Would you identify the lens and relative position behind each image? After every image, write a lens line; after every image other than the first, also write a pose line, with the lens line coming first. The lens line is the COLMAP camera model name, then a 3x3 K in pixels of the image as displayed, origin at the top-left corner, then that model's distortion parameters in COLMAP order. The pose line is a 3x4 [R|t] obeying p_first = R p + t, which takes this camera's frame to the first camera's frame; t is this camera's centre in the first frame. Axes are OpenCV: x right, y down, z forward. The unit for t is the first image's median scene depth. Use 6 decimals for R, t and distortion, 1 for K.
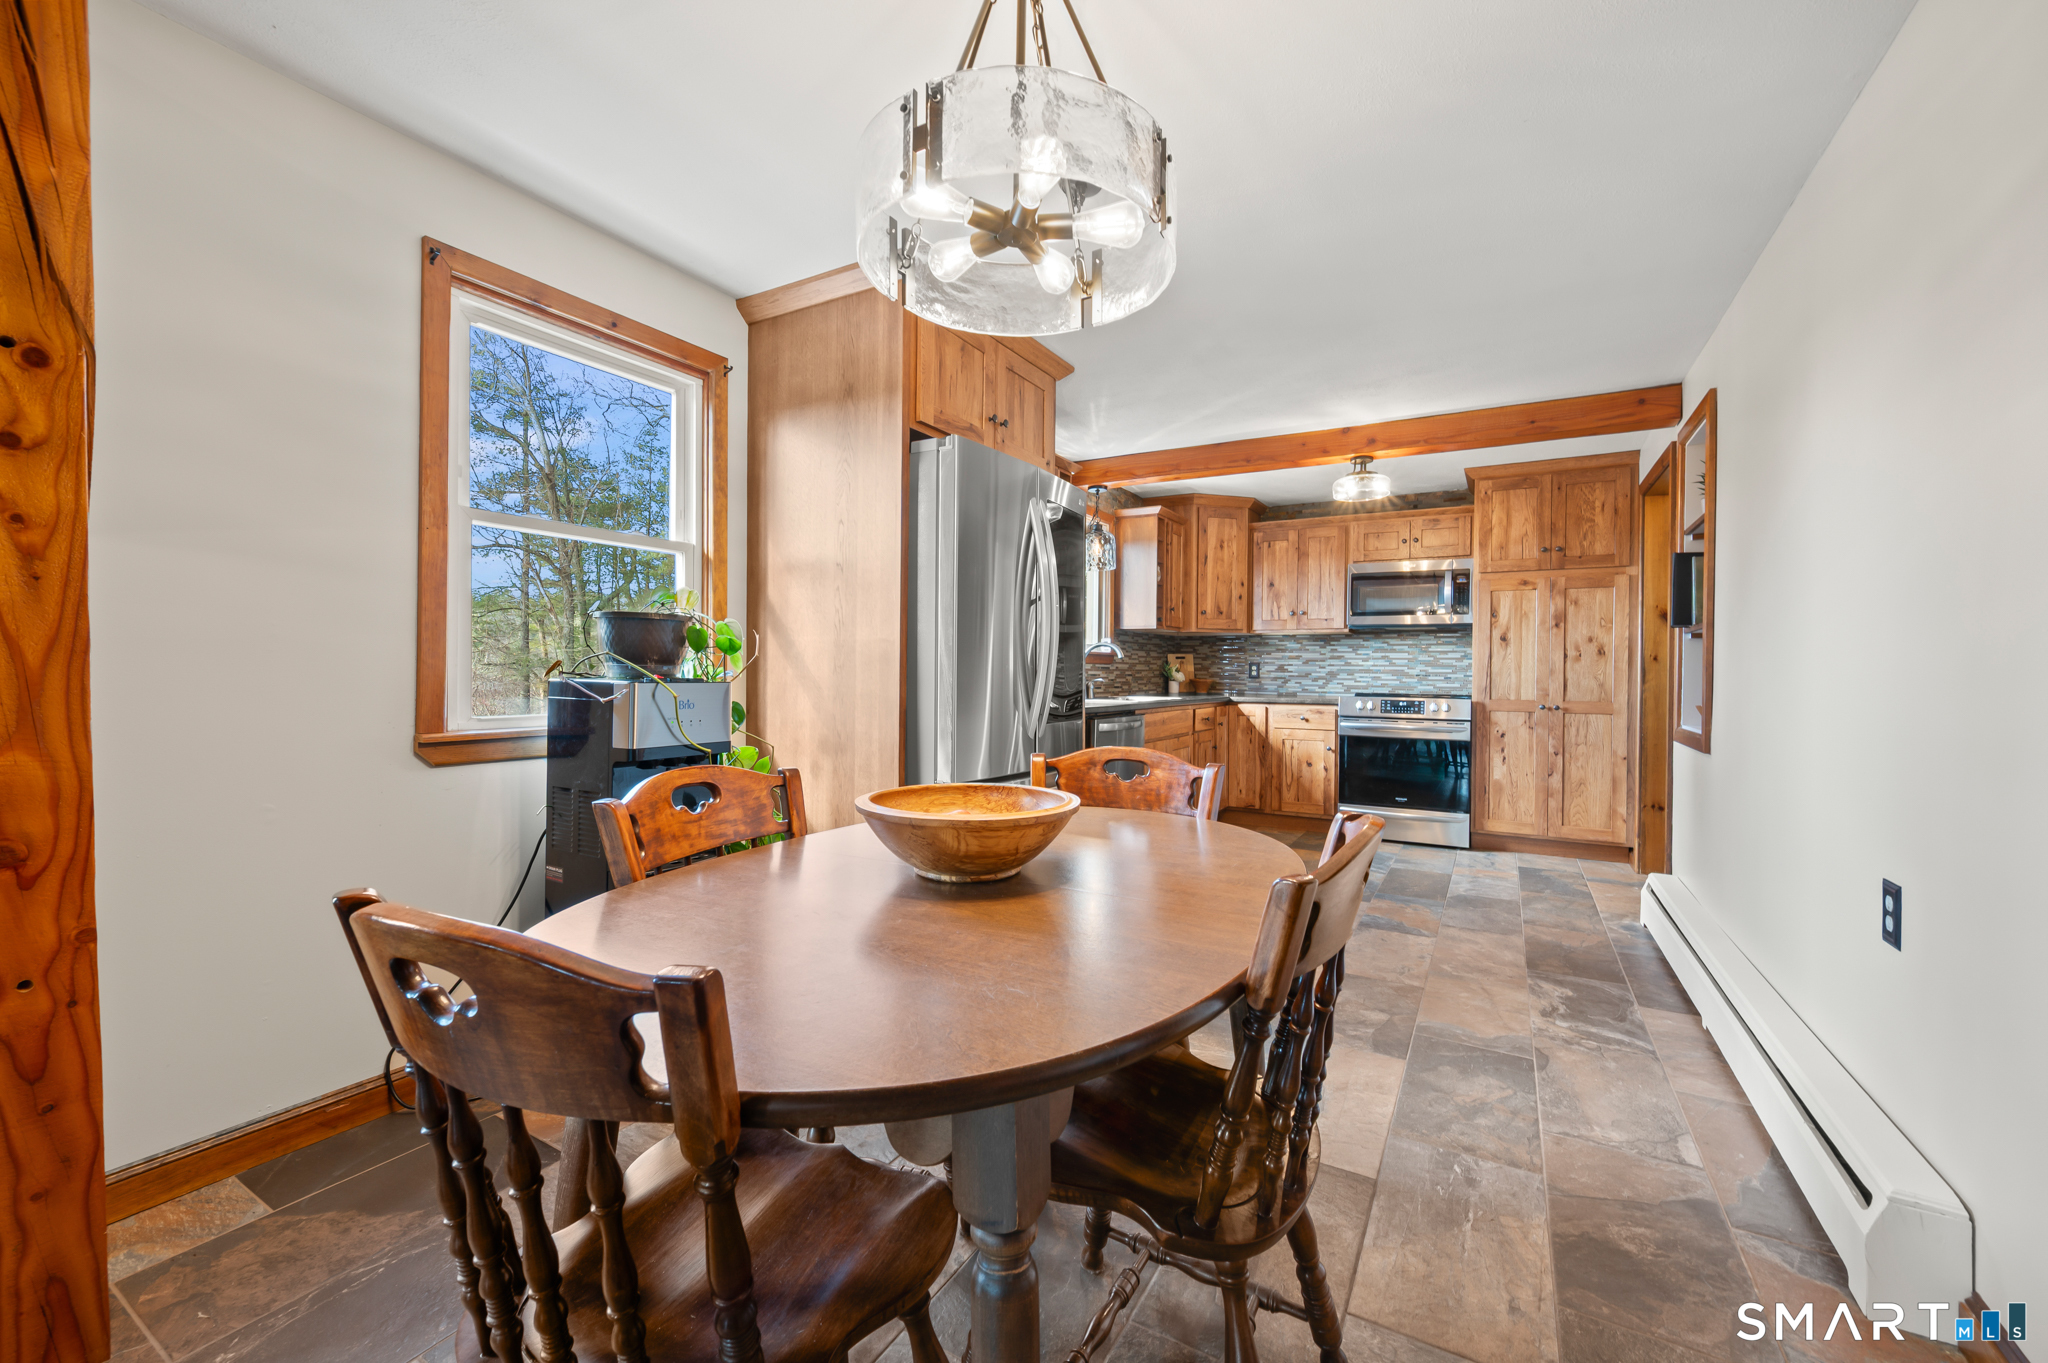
lens RADIAL K [[815.5, 0, 1027.1], [0, 815.5, 677.0], [0, 0, 1]] dist [0.002066, 0.000032]
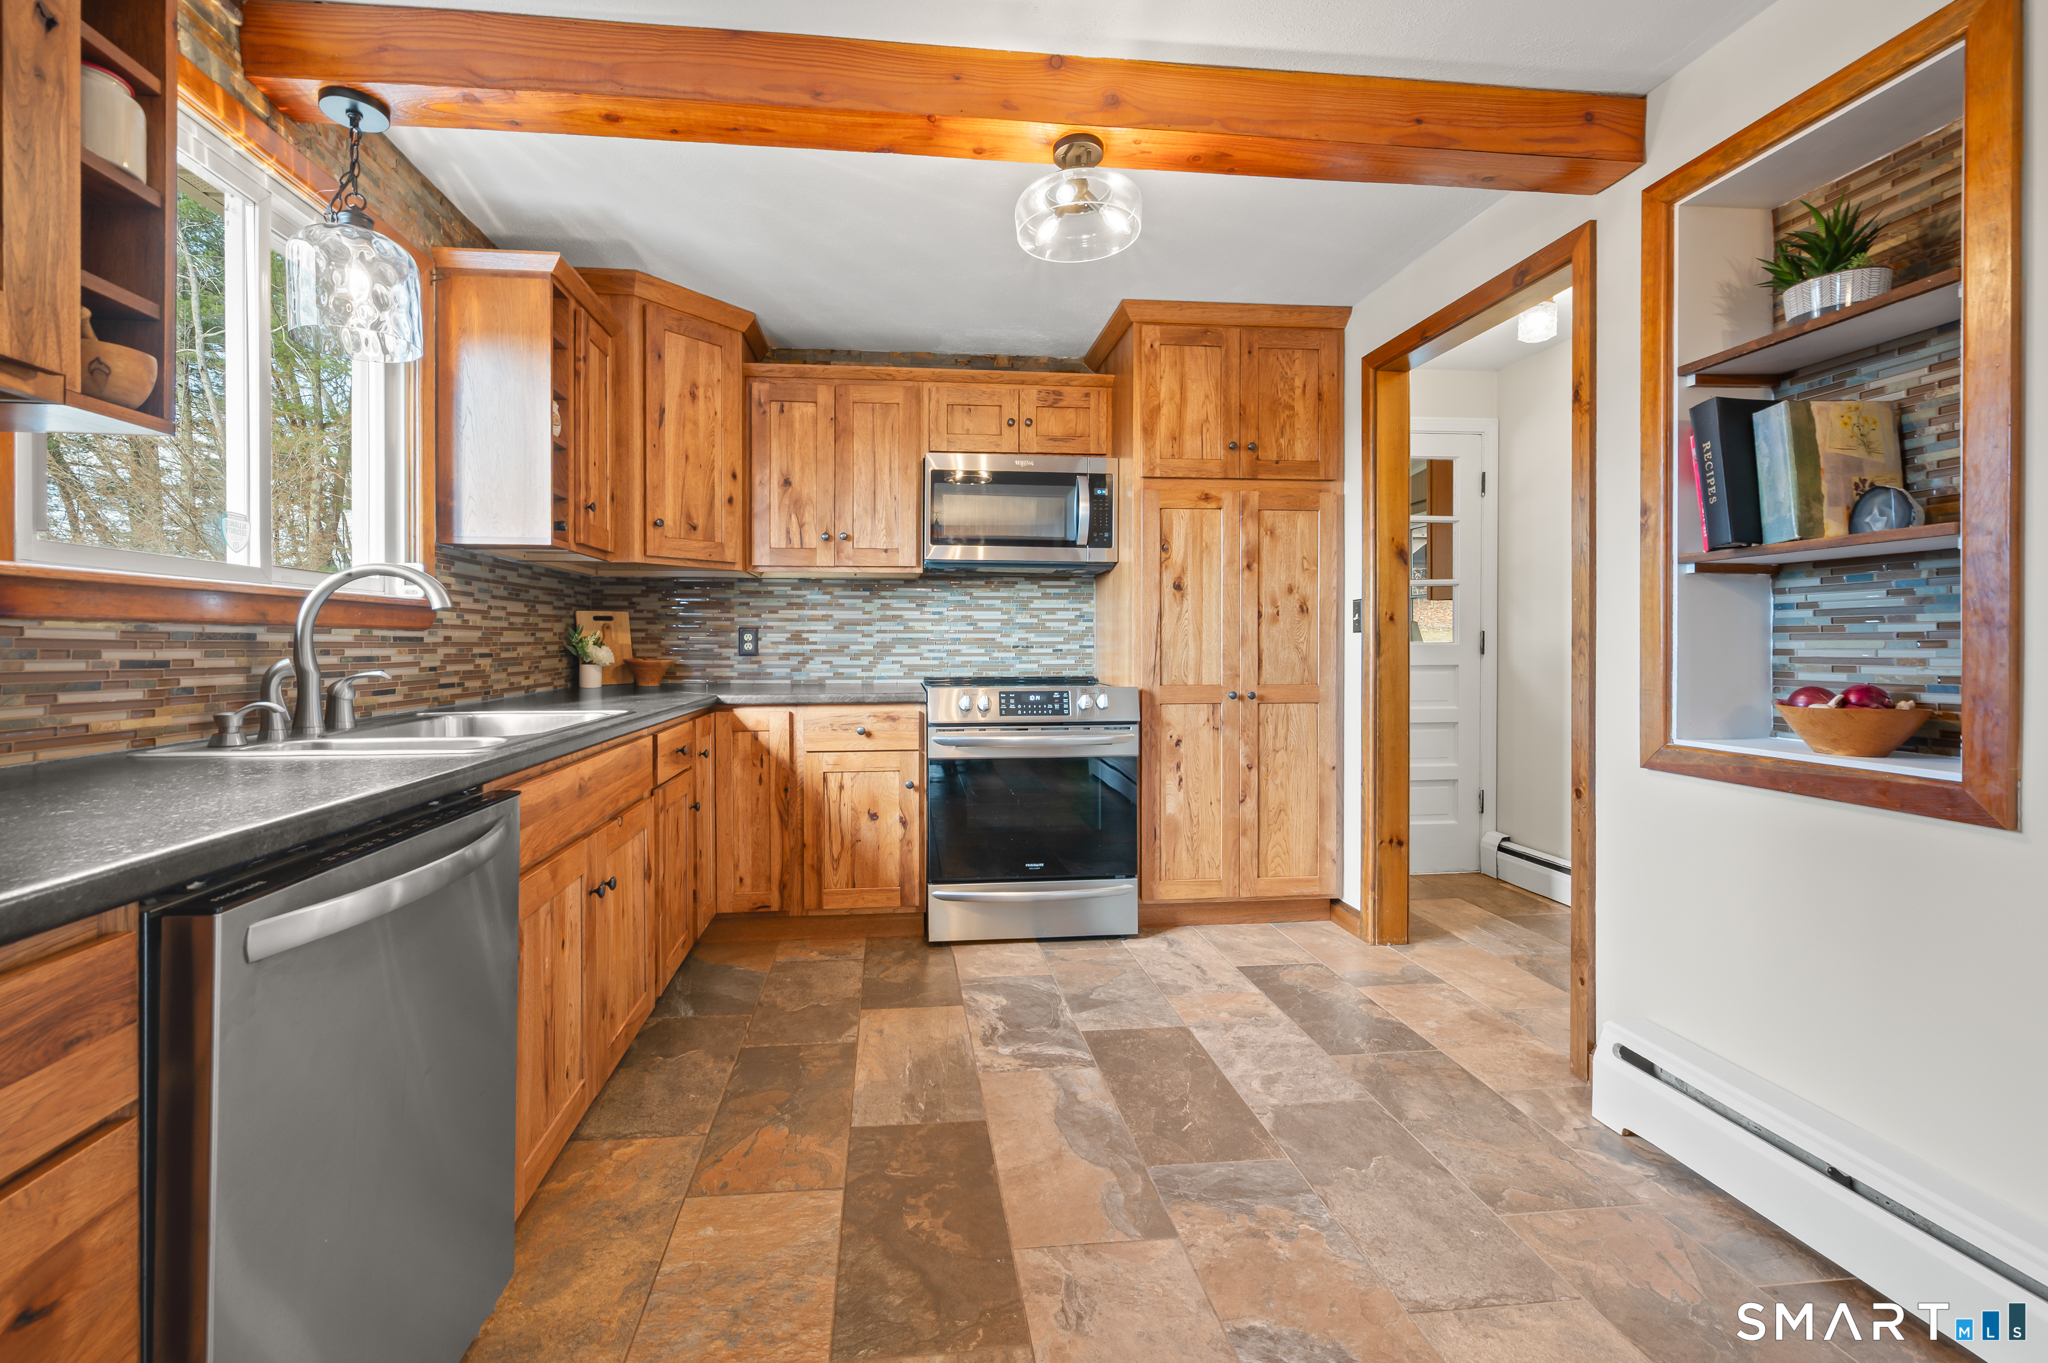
lens RADIAL K [[815.5, 0, 972.9], [0, 815.5, 645.8], [0, 0, 1]] dist [0.002066, 0.000032]
pose [[0.802301, -0.012849, 0.596782, 0.084046], [0.013927, 0.999899, 0.002805, -0.005469], [-0.596757, 0.006061, 0.802399, 0.555049]]
